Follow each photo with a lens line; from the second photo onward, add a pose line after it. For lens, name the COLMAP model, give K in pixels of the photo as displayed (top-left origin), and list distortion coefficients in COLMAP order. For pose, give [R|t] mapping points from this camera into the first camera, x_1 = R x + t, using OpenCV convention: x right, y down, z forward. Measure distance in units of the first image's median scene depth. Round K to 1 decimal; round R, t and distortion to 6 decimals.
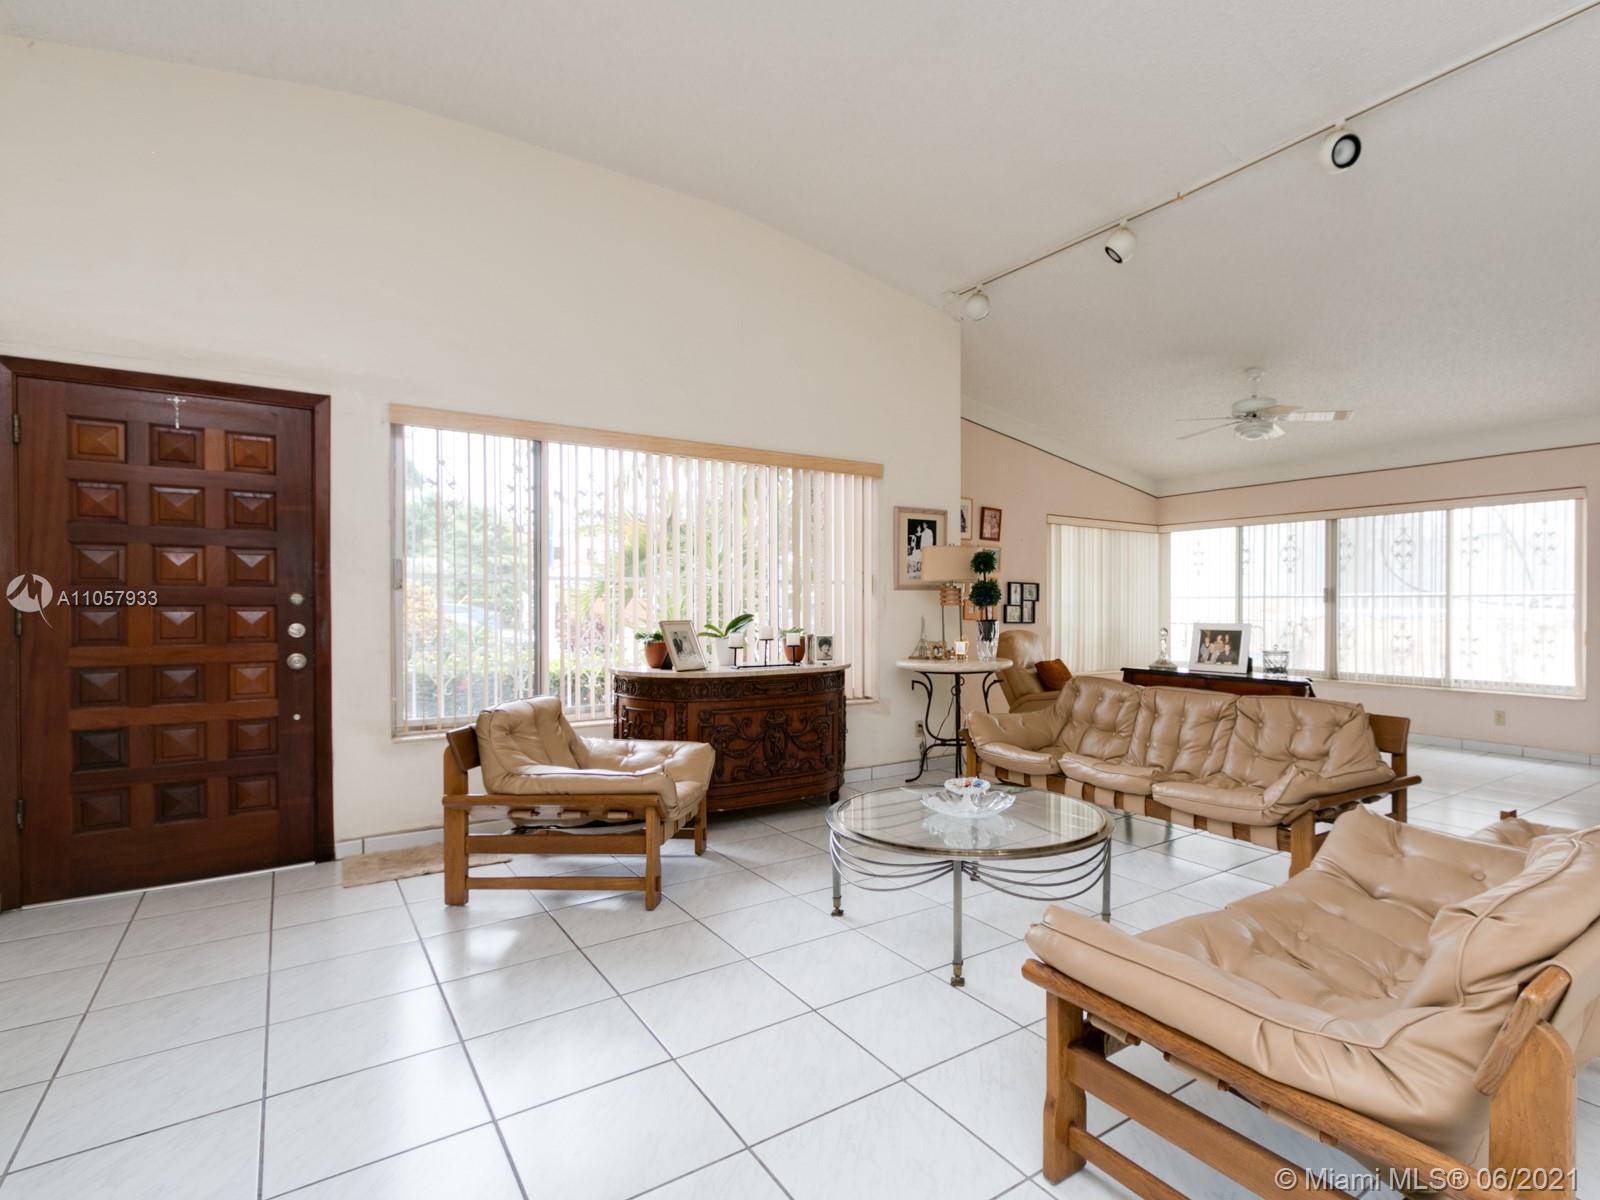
lens RADIAL K [[768.2, 0, 834.4], [0, 768.2, 617.8], [0, 0, 1]] dist [-0.002985, 0.000065]
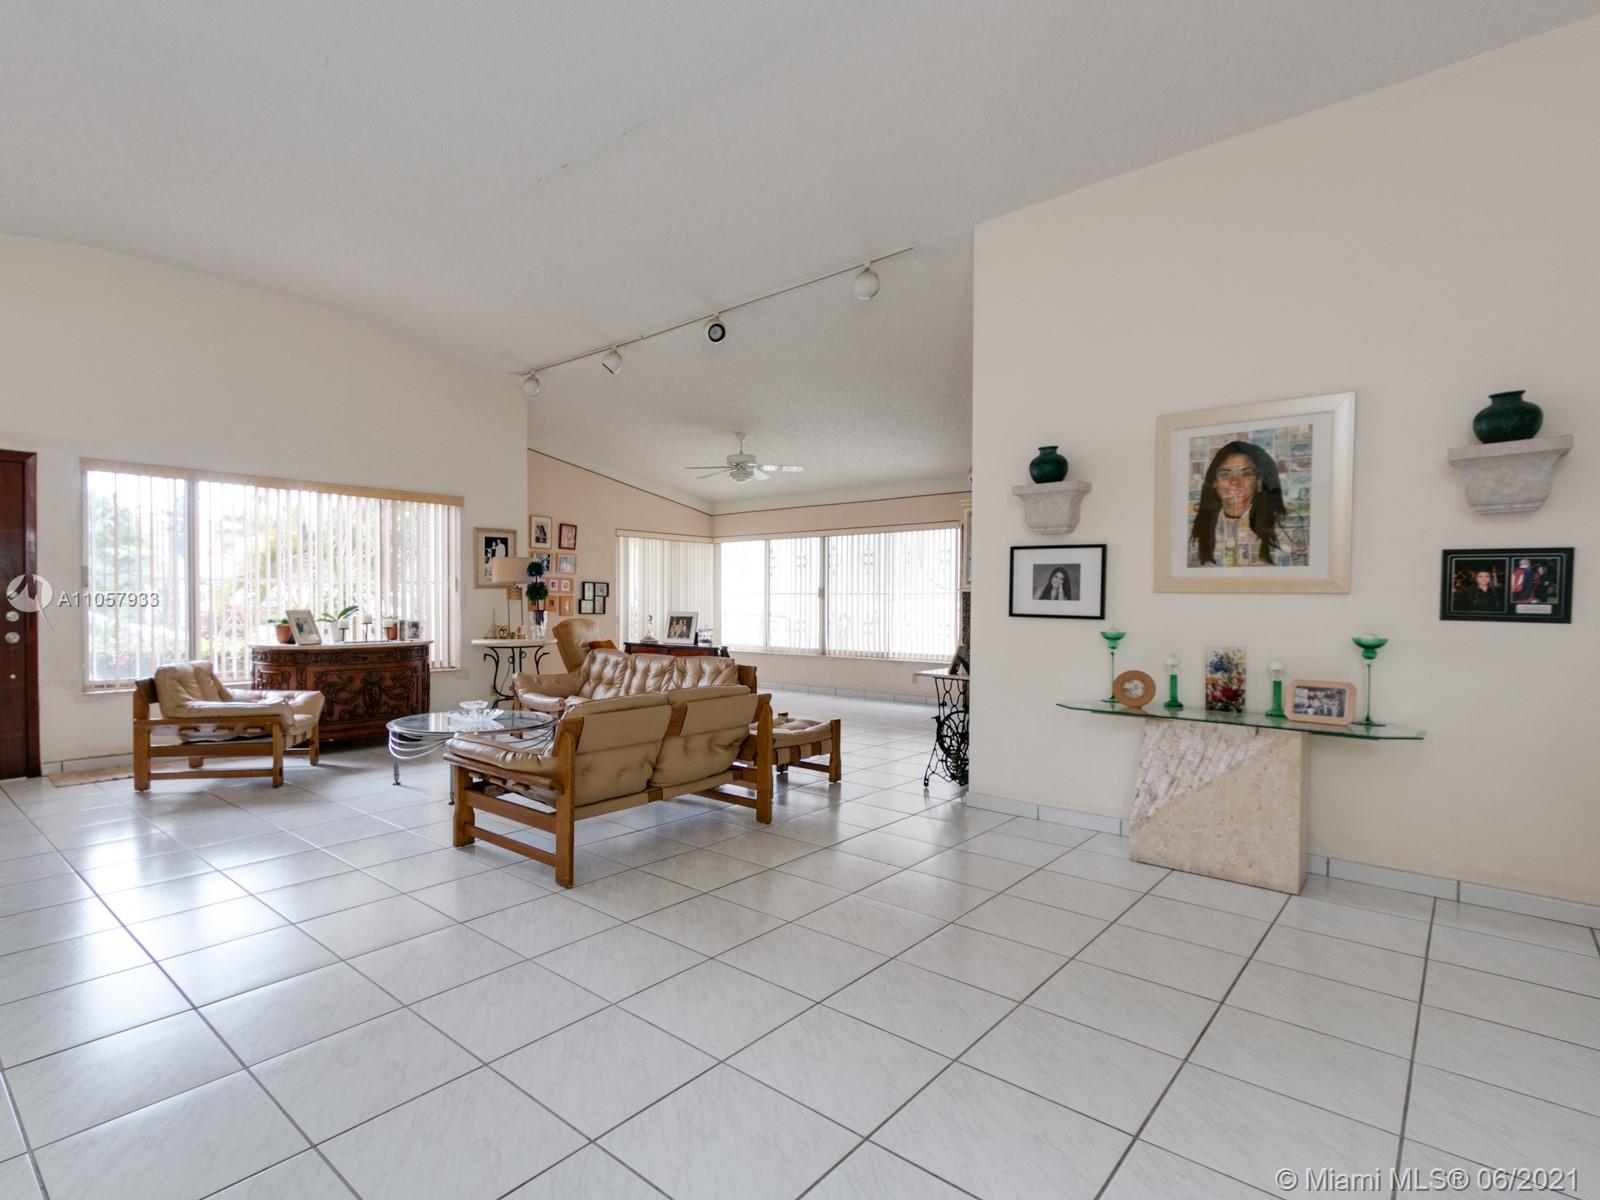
lens RADIAL K [[816.4, 0, 686.0], [0, 816.4, 615.6], [0, 0, 1]] dist [0.004594, -0.003863]
pose [[0.980684, -0.002371, 0.195583, 0.185733], [0.001891, 0.999995, 0.002639, 0.010299], [-0.195588, -0.002219, 0.980684, -0.575326]]
